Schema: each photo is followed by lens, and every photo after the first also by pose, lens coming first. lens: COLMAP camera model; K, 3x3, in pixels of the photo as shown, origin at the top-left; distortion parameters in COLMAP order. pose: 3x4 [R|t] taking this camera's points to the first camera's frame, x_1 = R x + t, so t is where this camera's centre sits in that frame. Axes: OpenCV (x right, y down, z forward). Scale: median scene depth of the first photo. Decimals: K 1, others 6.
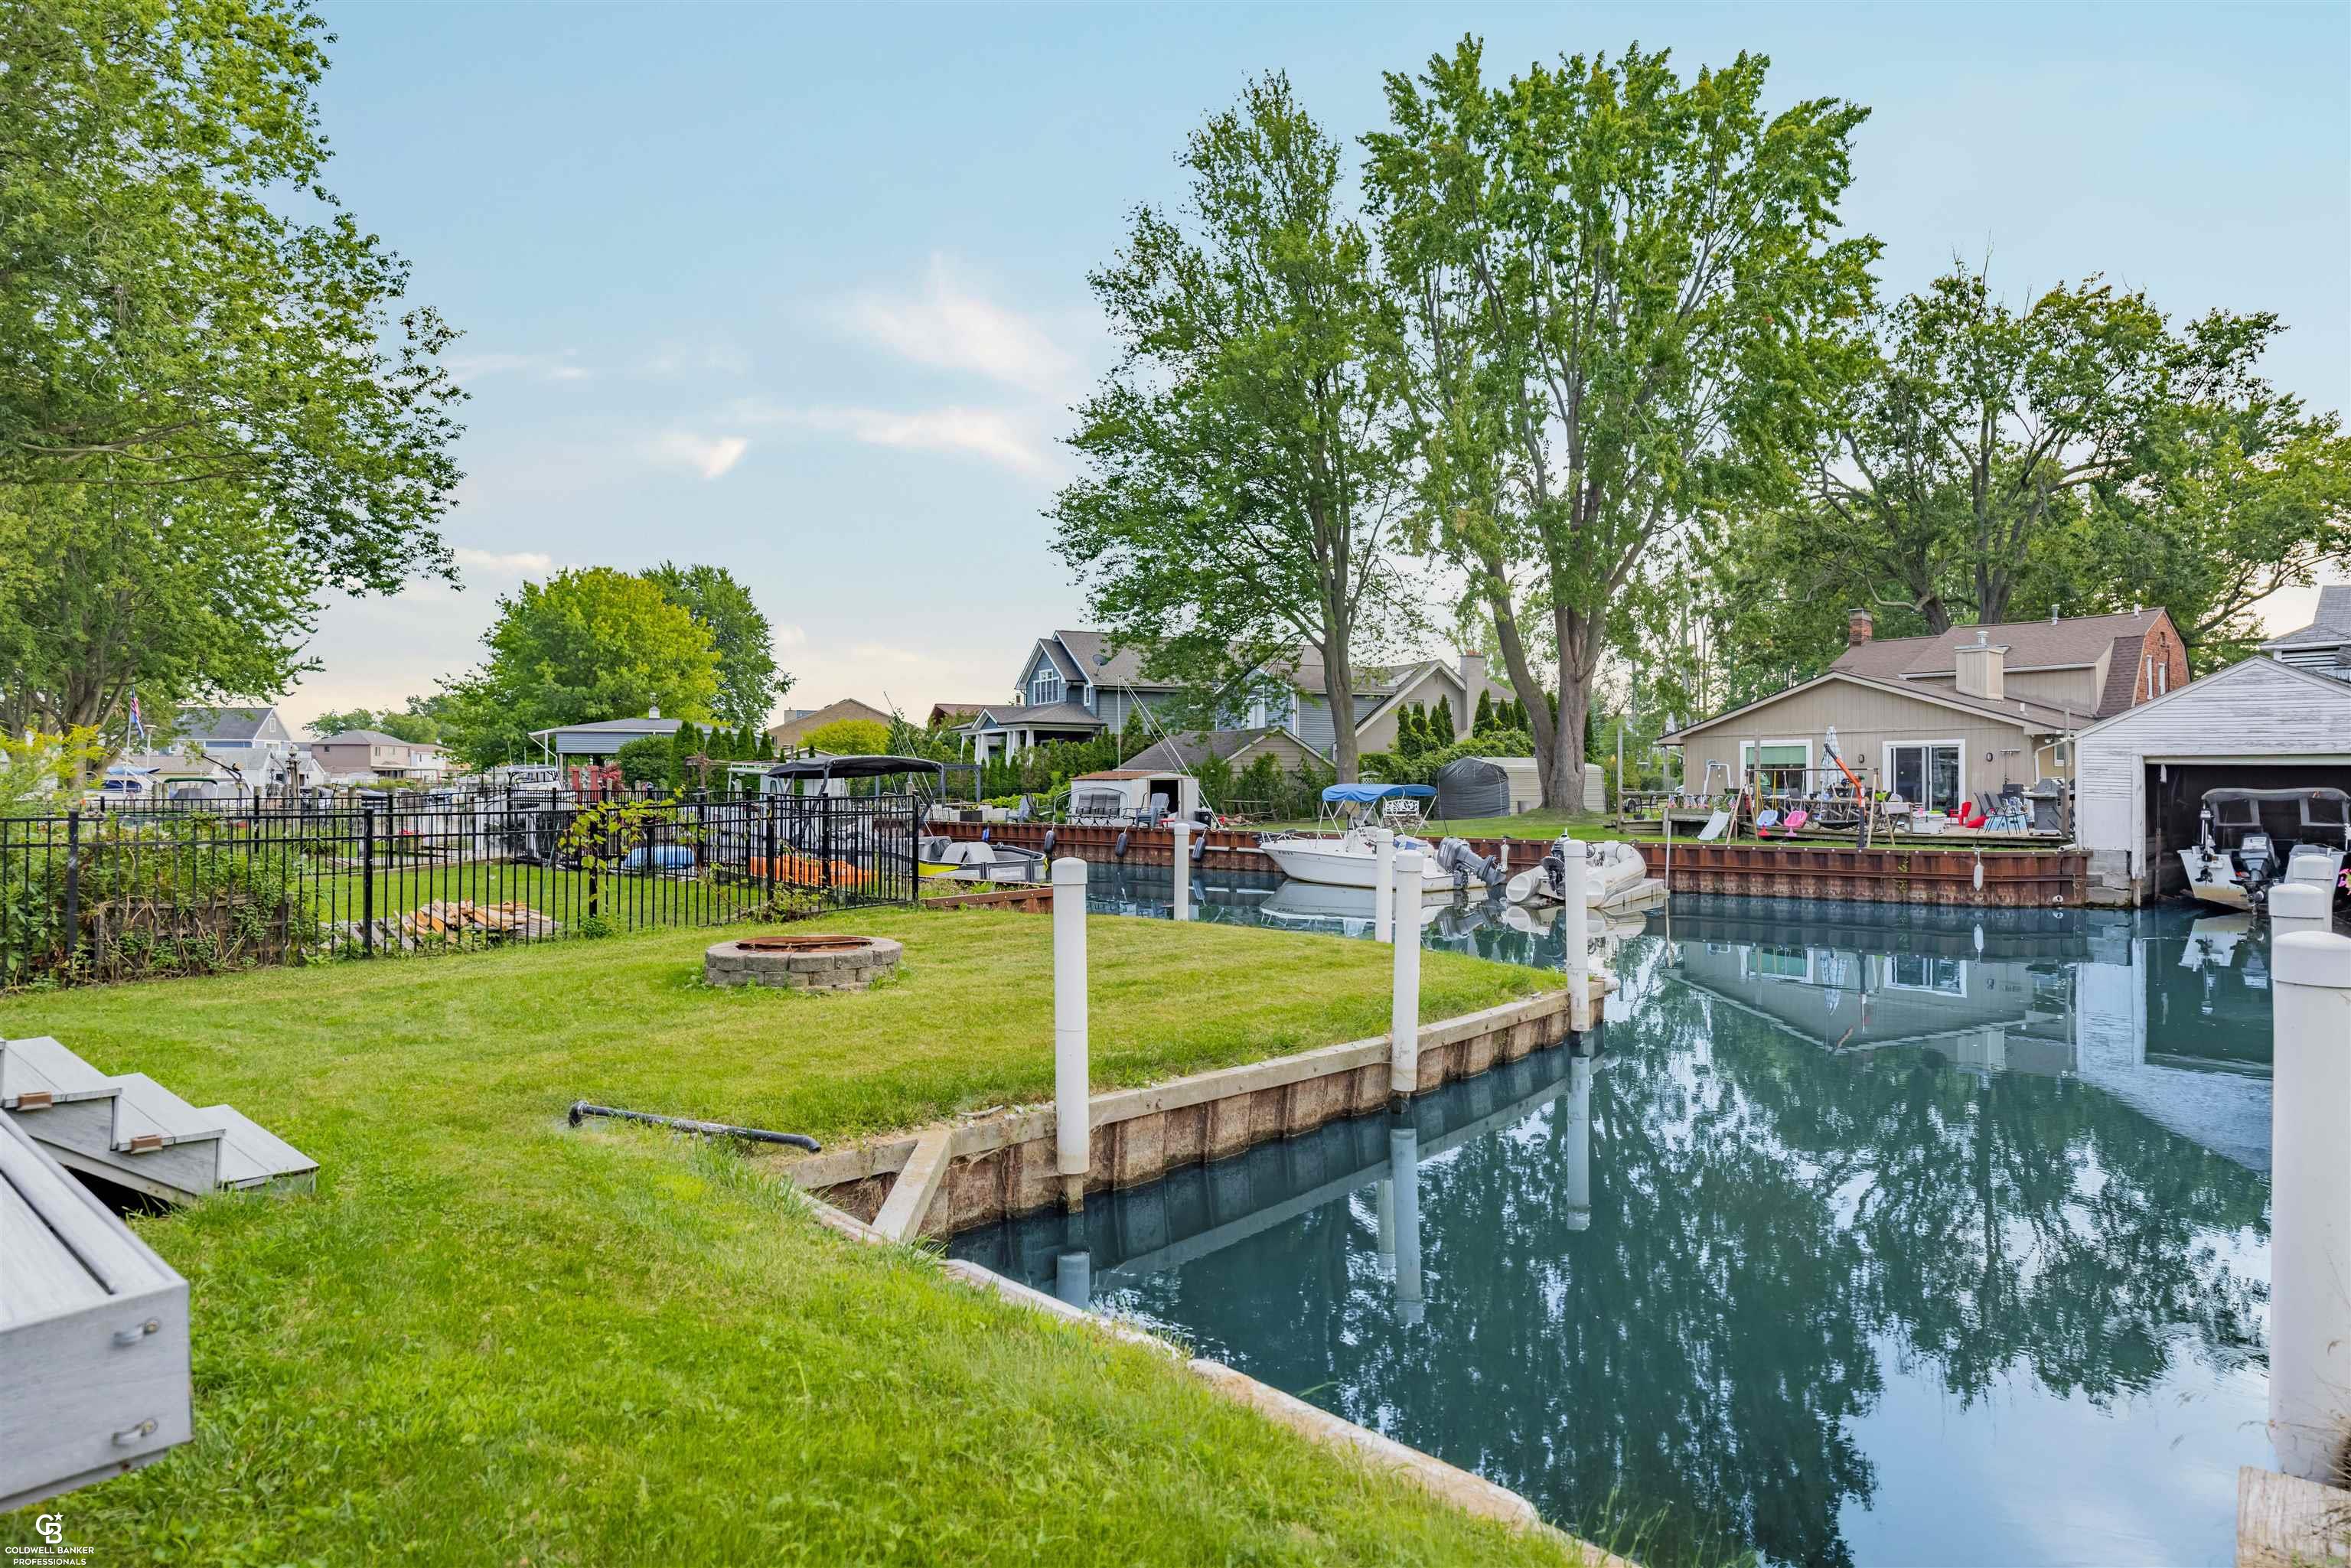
lens RADIAL K [[1281.2, 0, 1182.6], [0, 1281.2, 777.3], [0, 0, 1]] dist [0.002834, -0.002904]
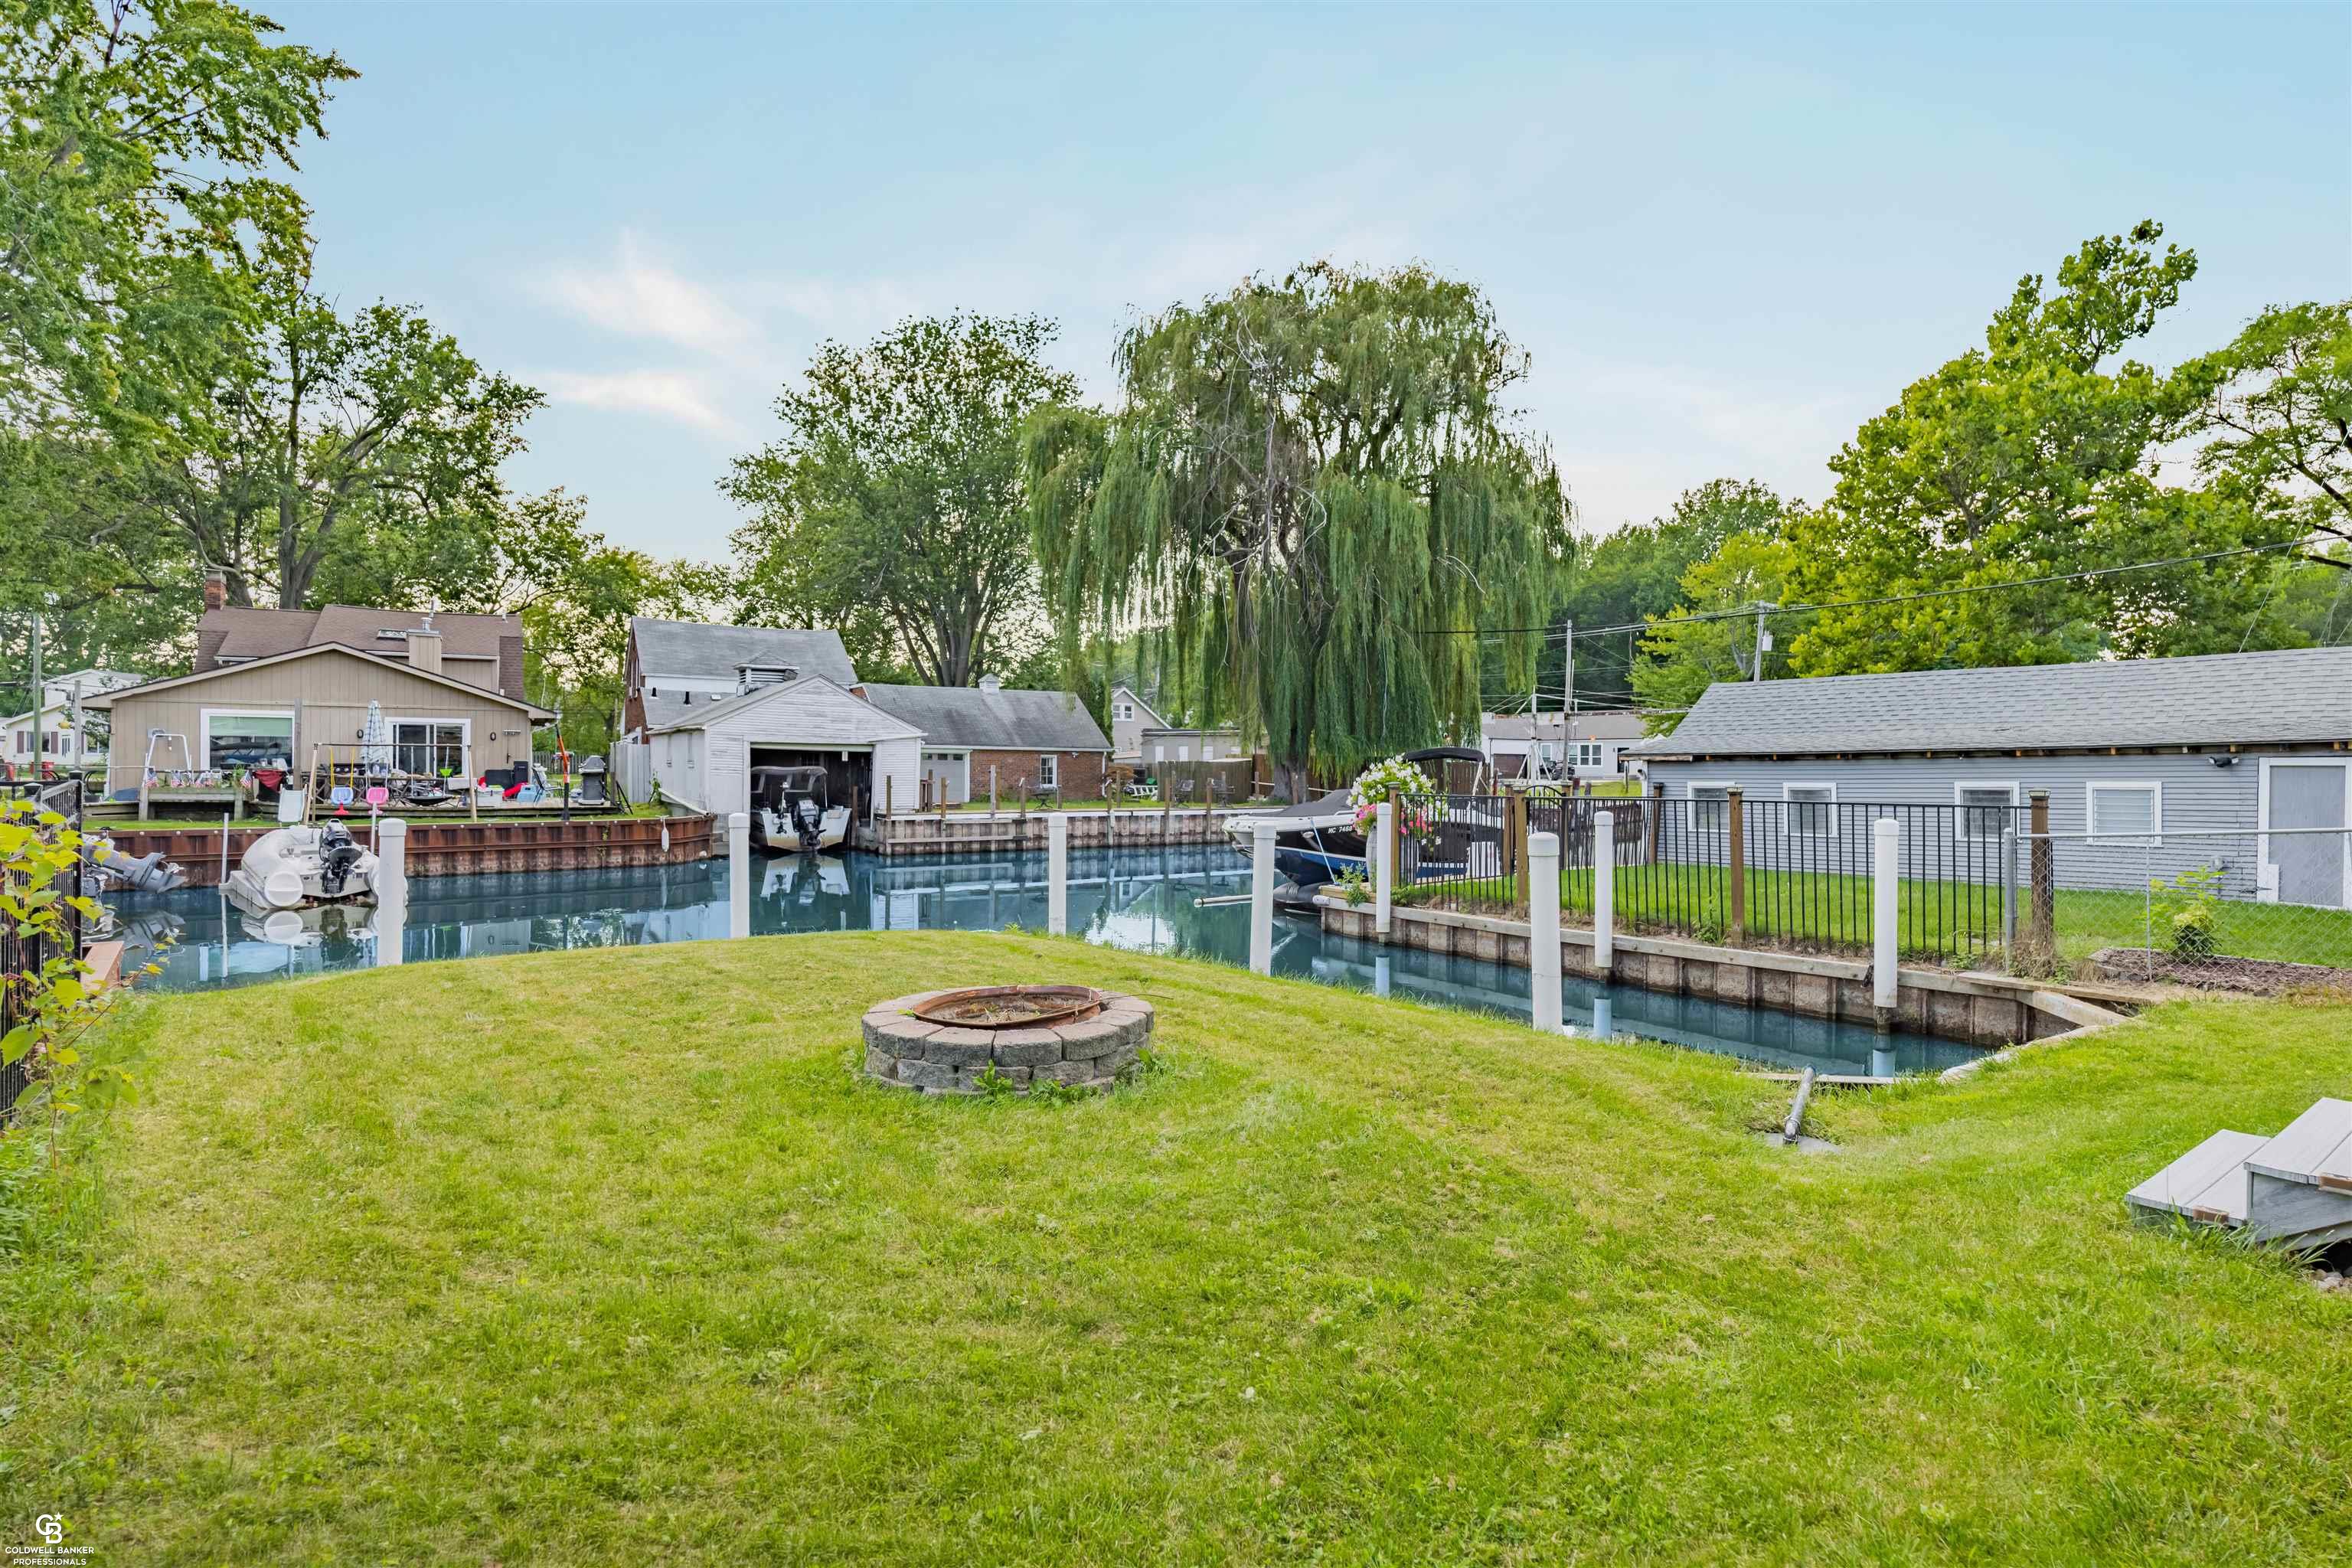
lens RADIAL K [[1161.8, 0, 1178.4], [0, 1161.8, 768.2], [0, 0, 1]] dist [0.003674, -0.001396]
pose [[0.200537, 0.000933, 0.979686, -0.180773], [-0.014598, 0.999891, 0.002036, 0.000941], [-0.979577, -0.014710, 0.200529, 0.166950]]
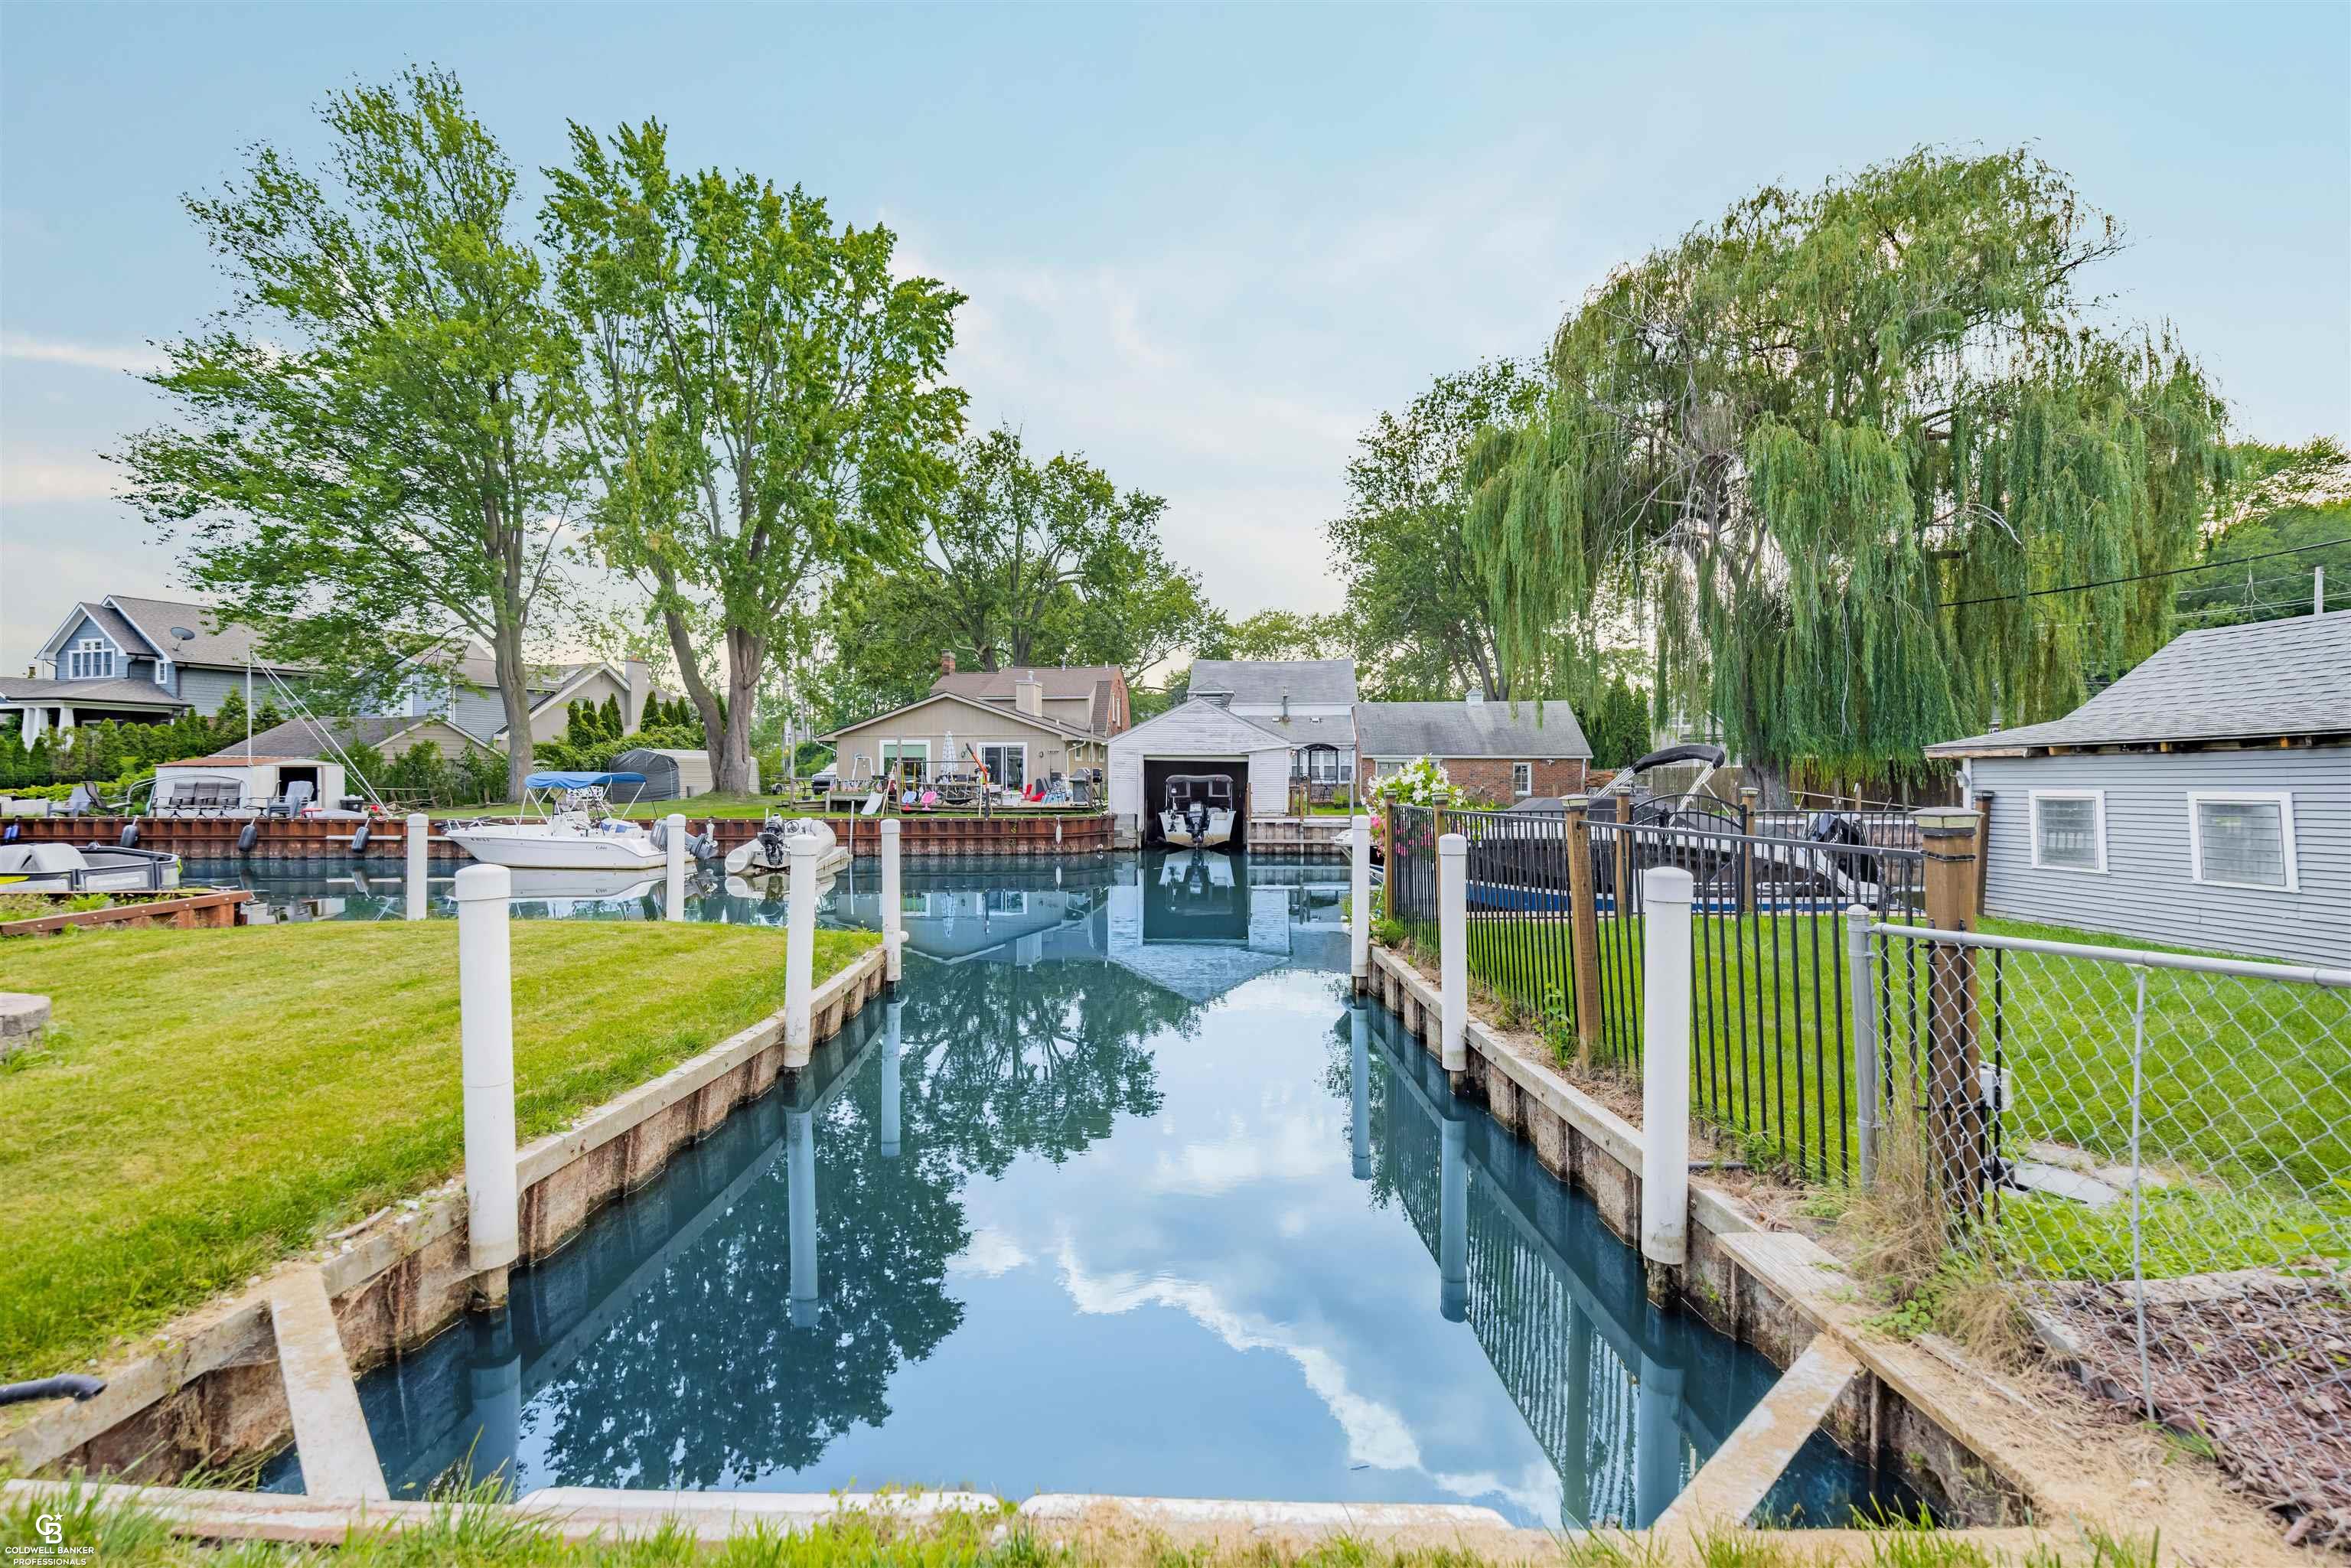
lens RADIAL K [[975.0, 0, 1173.2], [0, 975.0, 775.8], [0, 0, 1]] dist [-0.004091, -0.001443]
pose [[0.733262, -0.000972, 0.679945, -0.027104], [-0.004798, 0.999967, 0.006603, 0.000732], [-0.679929, -0.008105, 0.733233, 0.042168]]
